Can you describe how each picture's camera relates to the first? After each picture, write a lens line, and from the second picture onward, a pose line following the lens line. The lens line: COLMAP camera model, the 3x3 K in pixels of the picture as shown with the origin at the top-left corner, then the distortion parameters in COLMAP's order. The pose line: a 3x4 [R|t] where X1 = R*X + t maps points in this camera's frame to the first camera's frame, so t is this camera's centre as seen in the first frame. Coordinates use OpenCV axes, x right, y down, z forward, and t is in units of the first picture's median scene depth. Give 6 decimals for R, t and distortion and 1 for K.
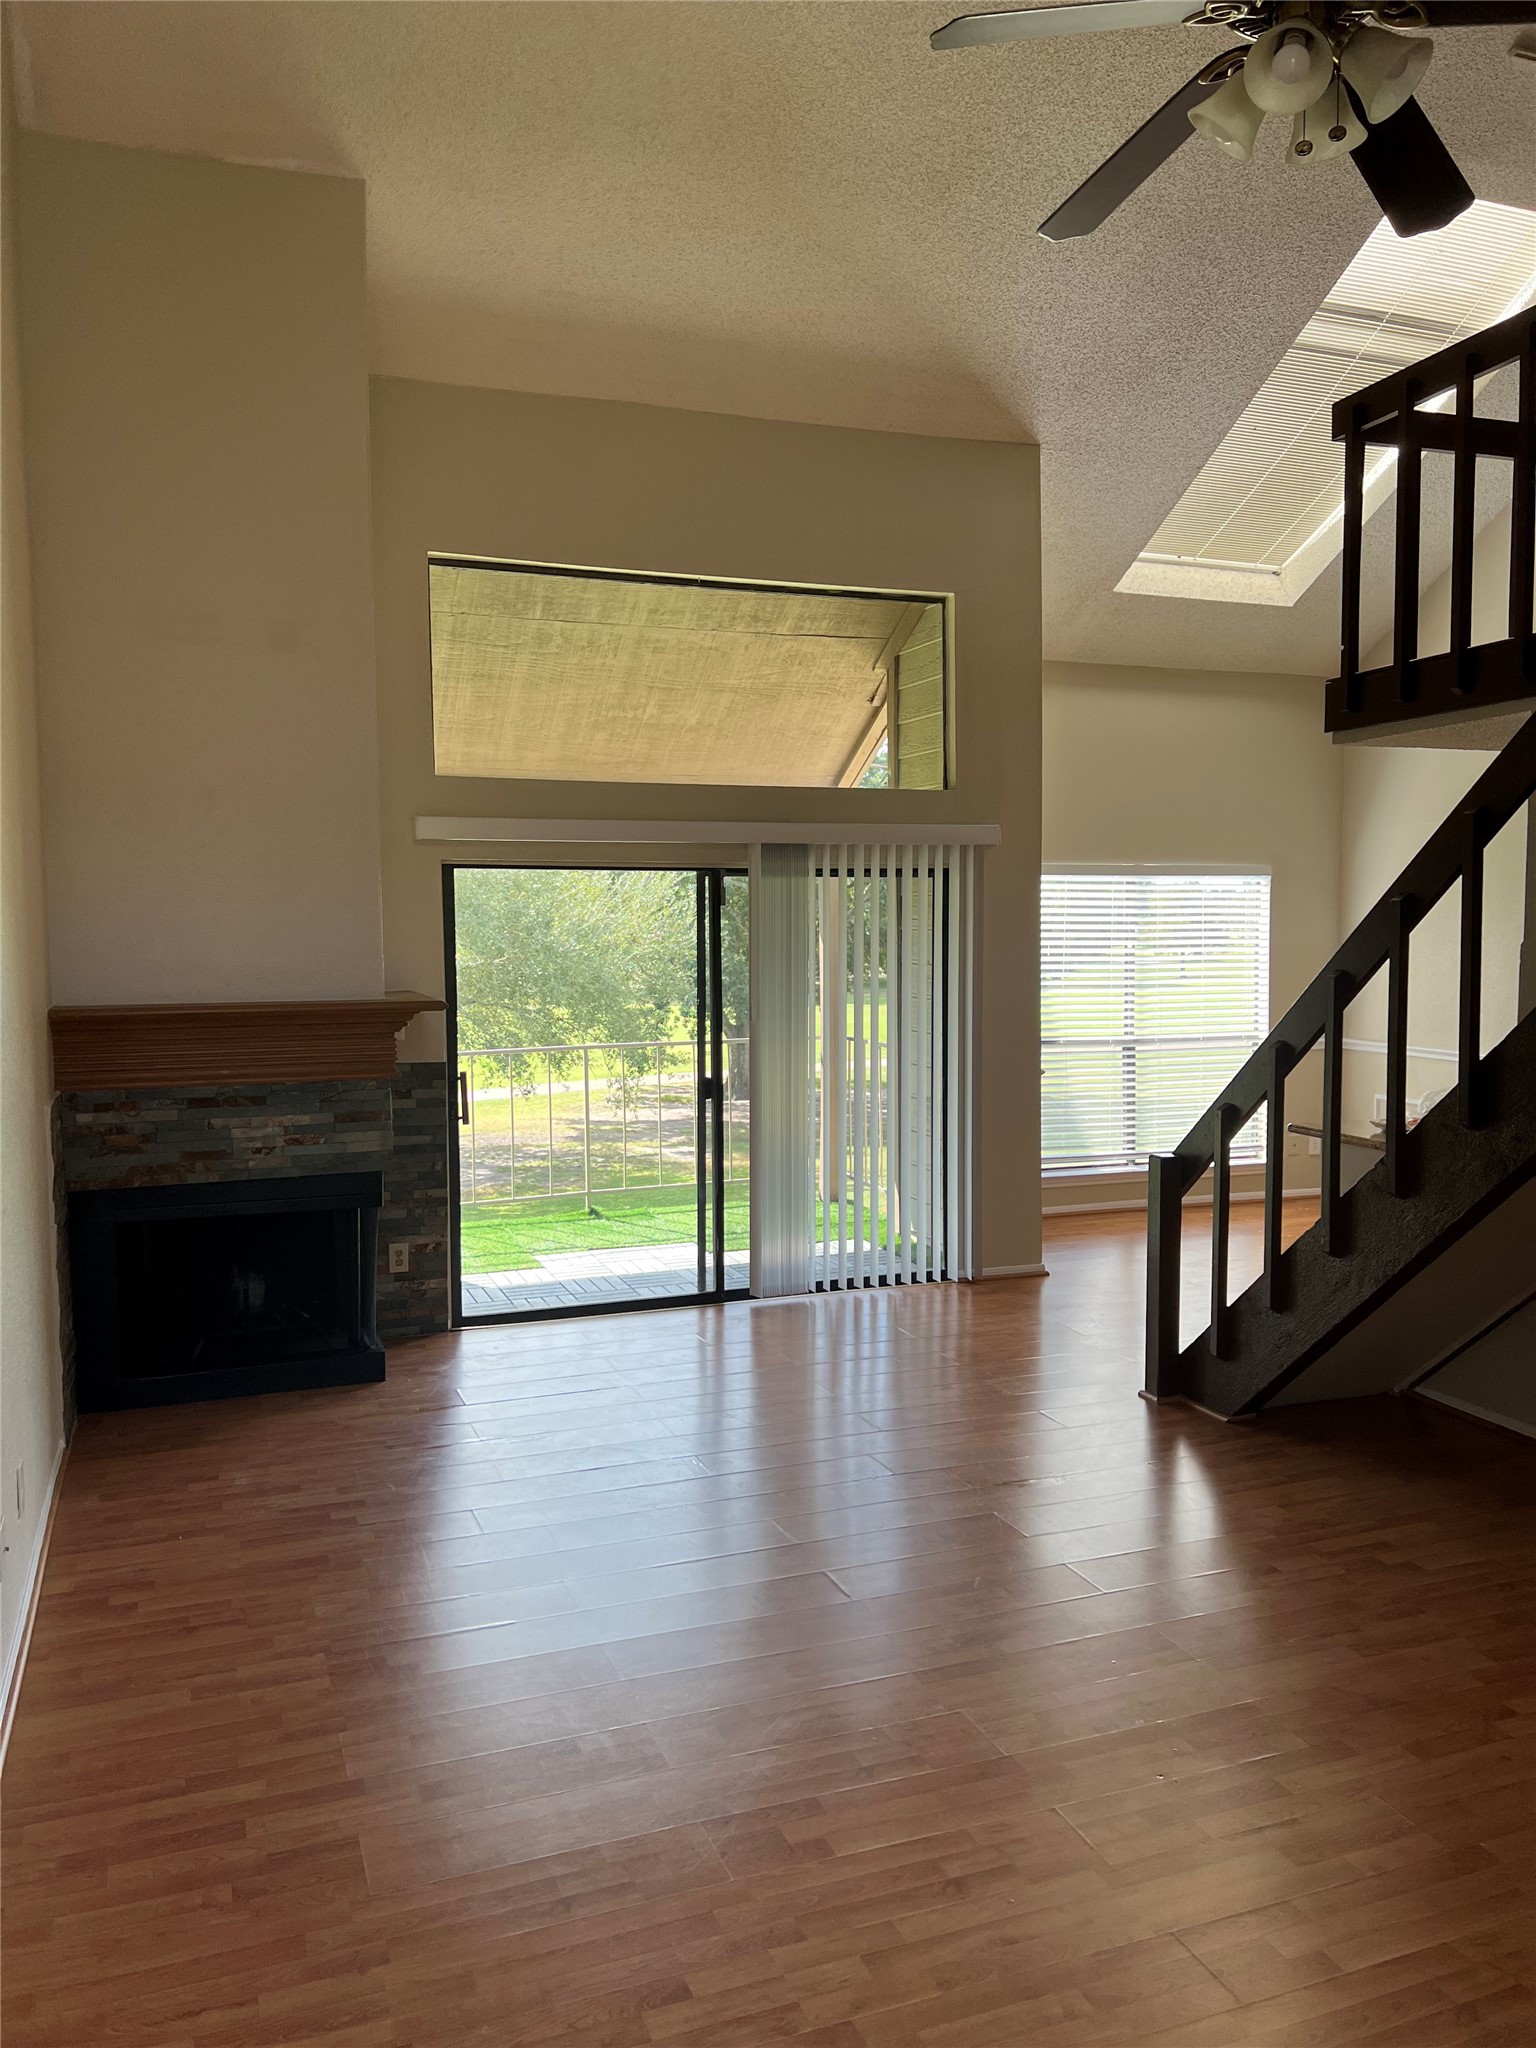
lens RADIAL K [[1497.8, 0, 766.3], [0, 1497.8, 1049.5], [0, 0, 1]] dist [-0.002983, -0.001501]
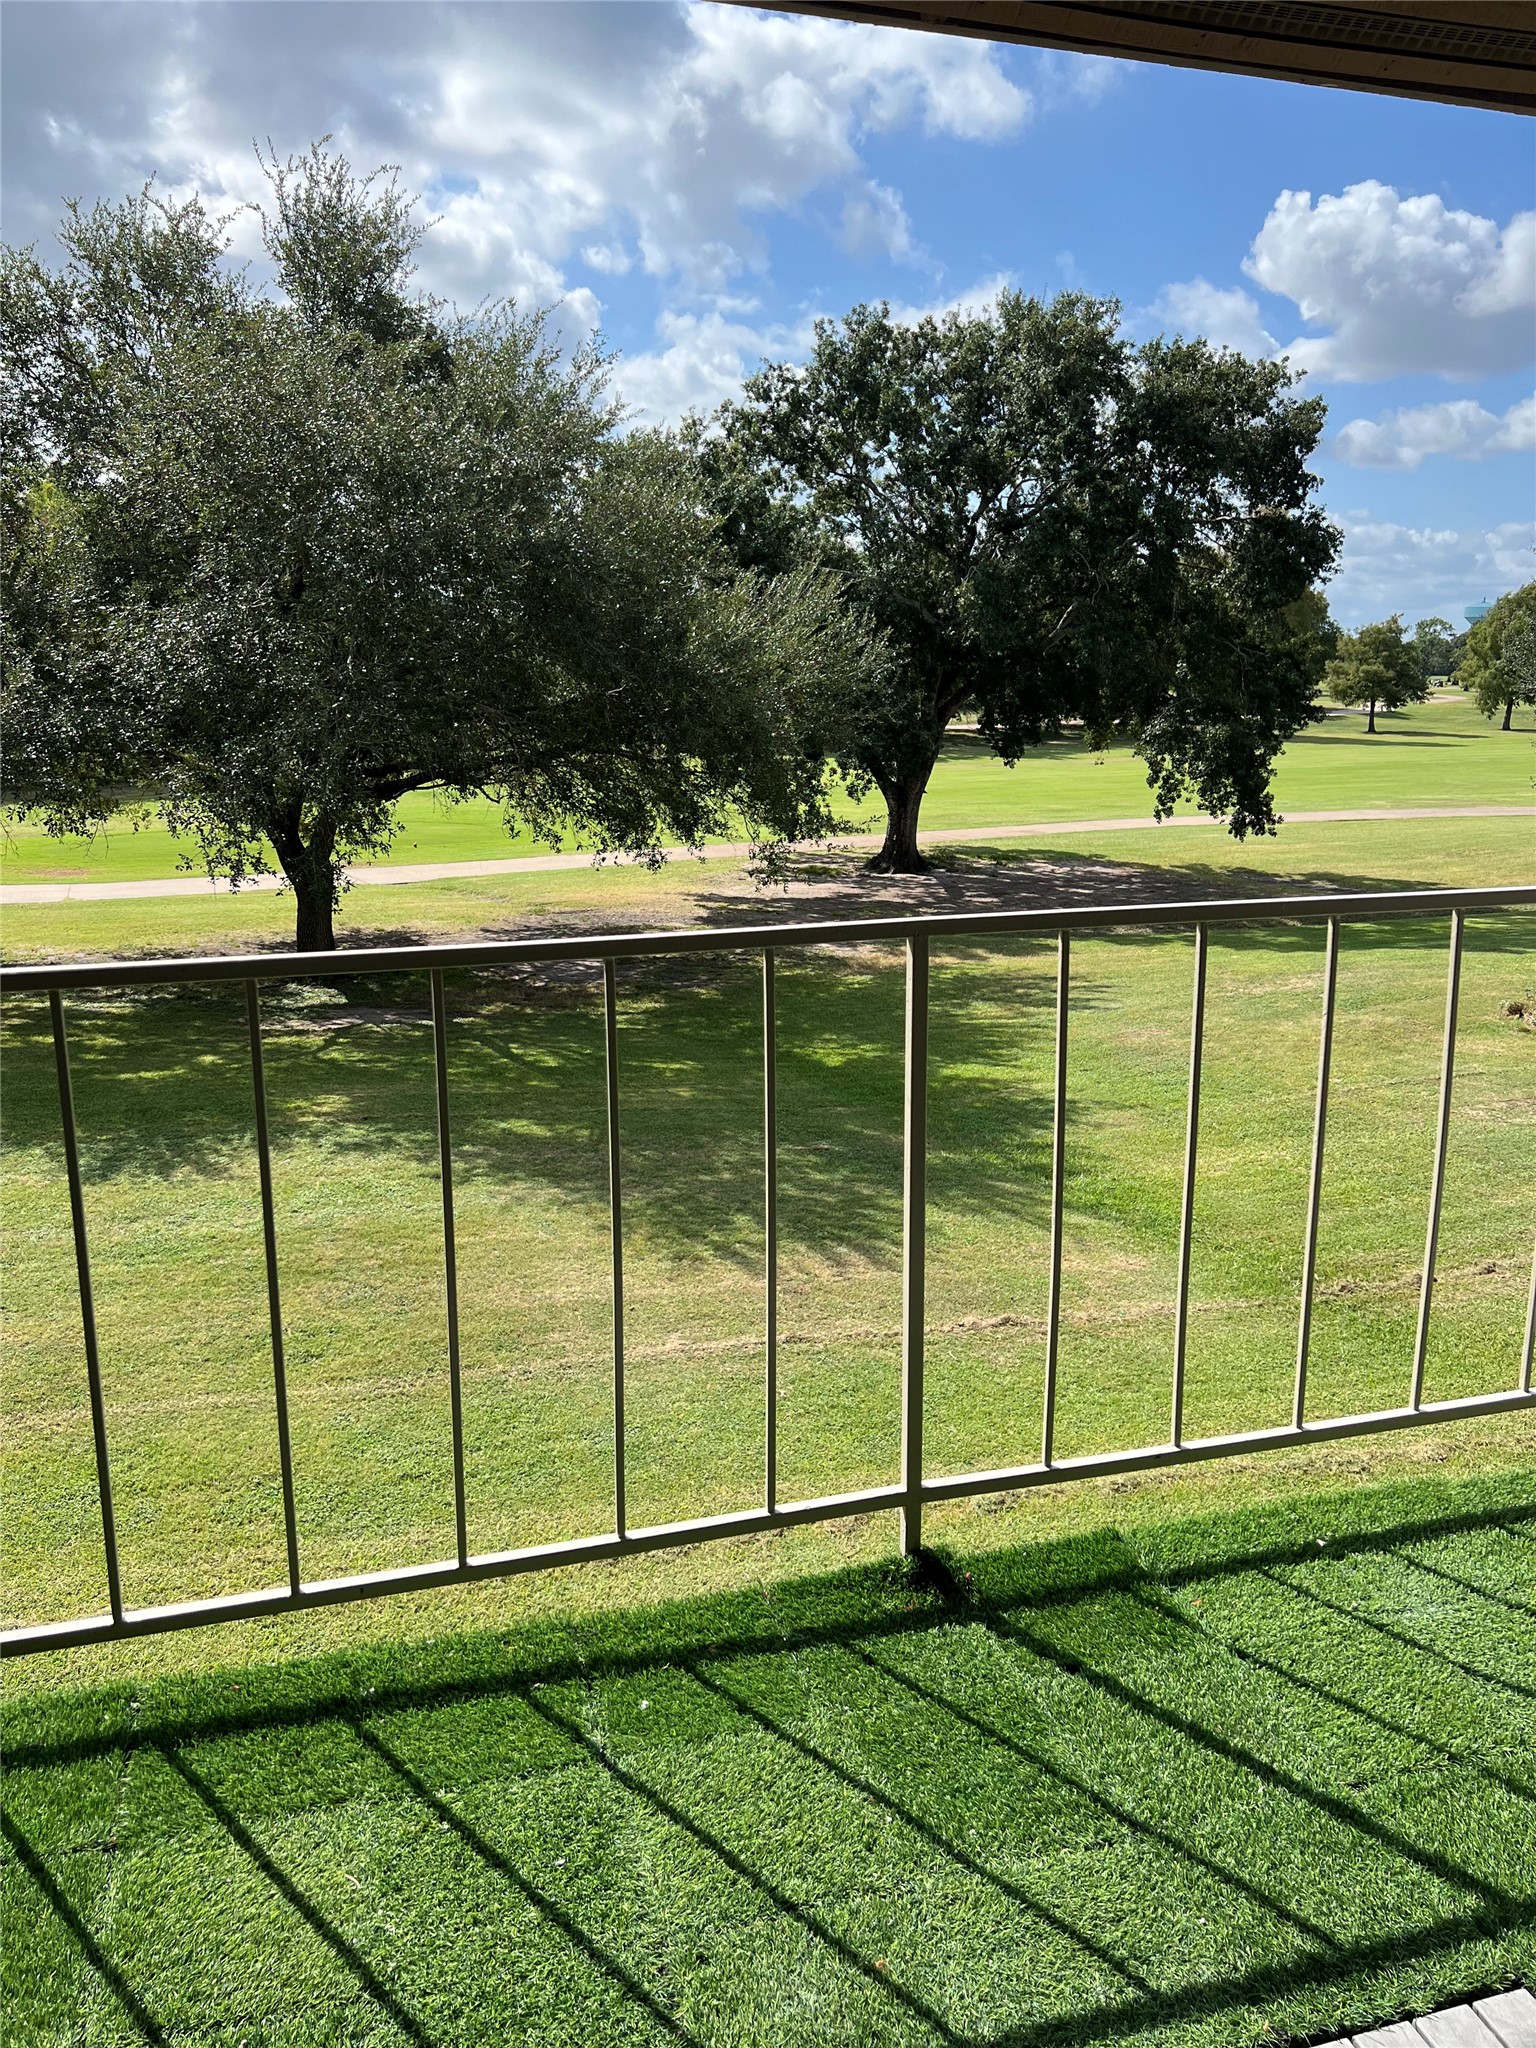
lens RADIAL K [[1493.4, 0, 755.9], [0, 1493.4, 1028.3], [0, 0, 1]] dist [0.089676, -0.134922]
pose [[0.996112, 0.029747, -0.082922, -0.175795], [-0.017127, 0.988698, 0.148938, -0.025325], [0.086416, -0.146938, 0.985364, 1.054640]]
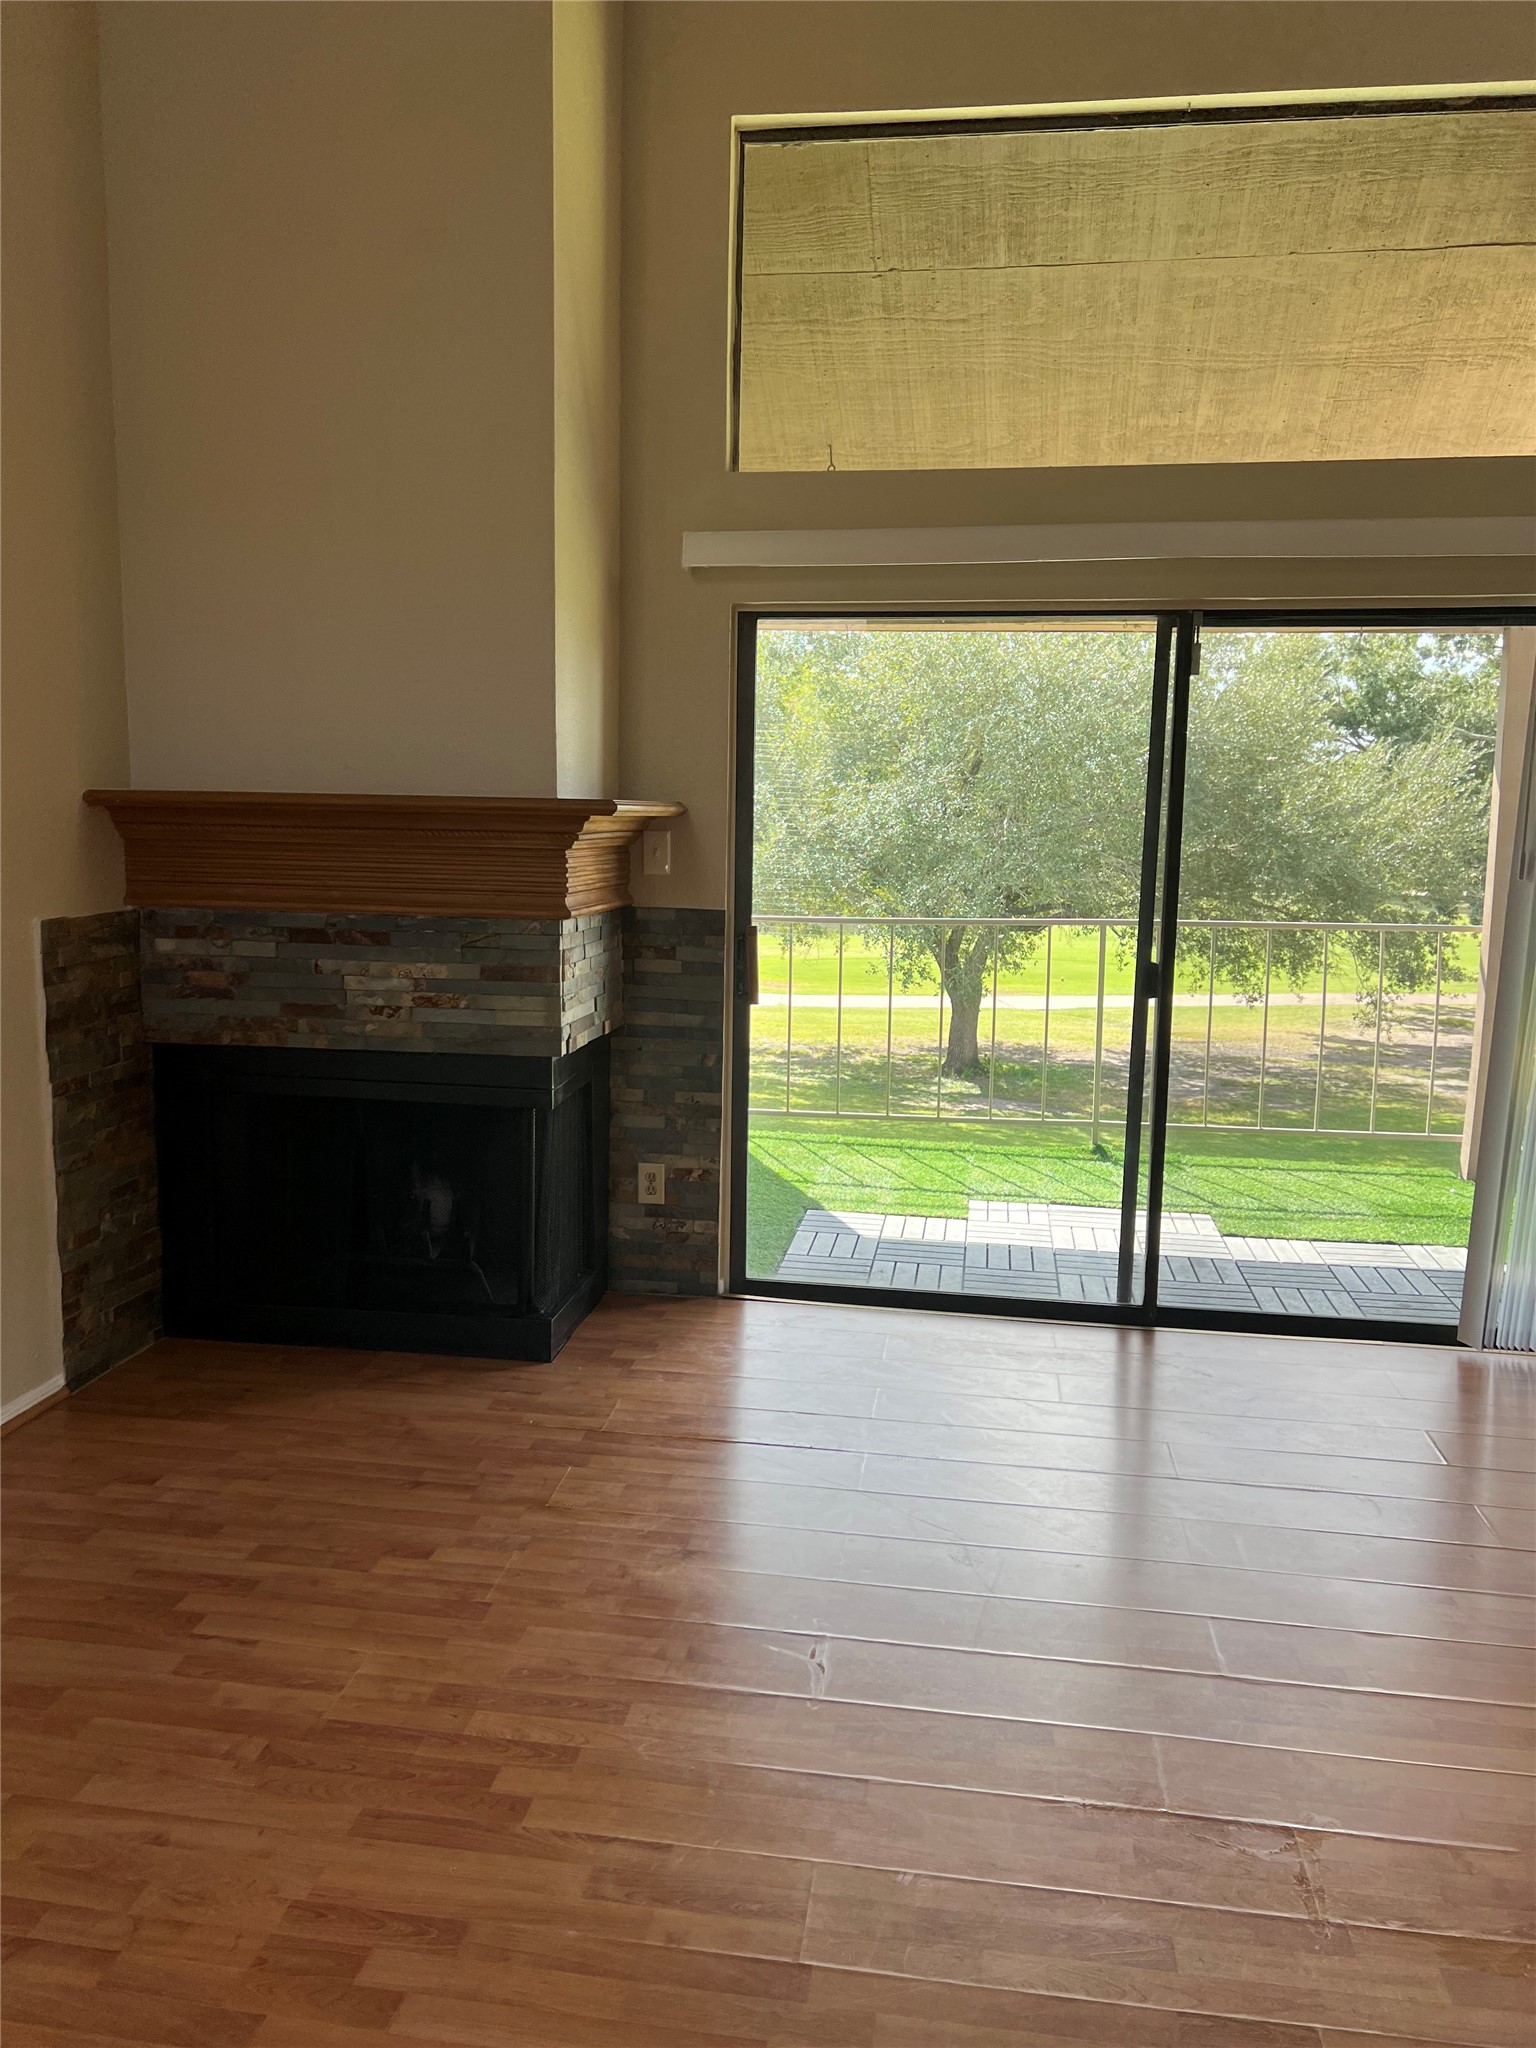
lens RADIAL K [[1493.4, 0, 755.9], [0, 1493.4, 1028.3], [0, 0, 1]] dist [0.089676, -0.134922]
pose [[0.863906, 0.089209, -0.495689, 0.136570], [-0.063203, 0.995611, 0.069028, 0.013778], [0.499672, -0.028305, 0.865752, 0.403117]]
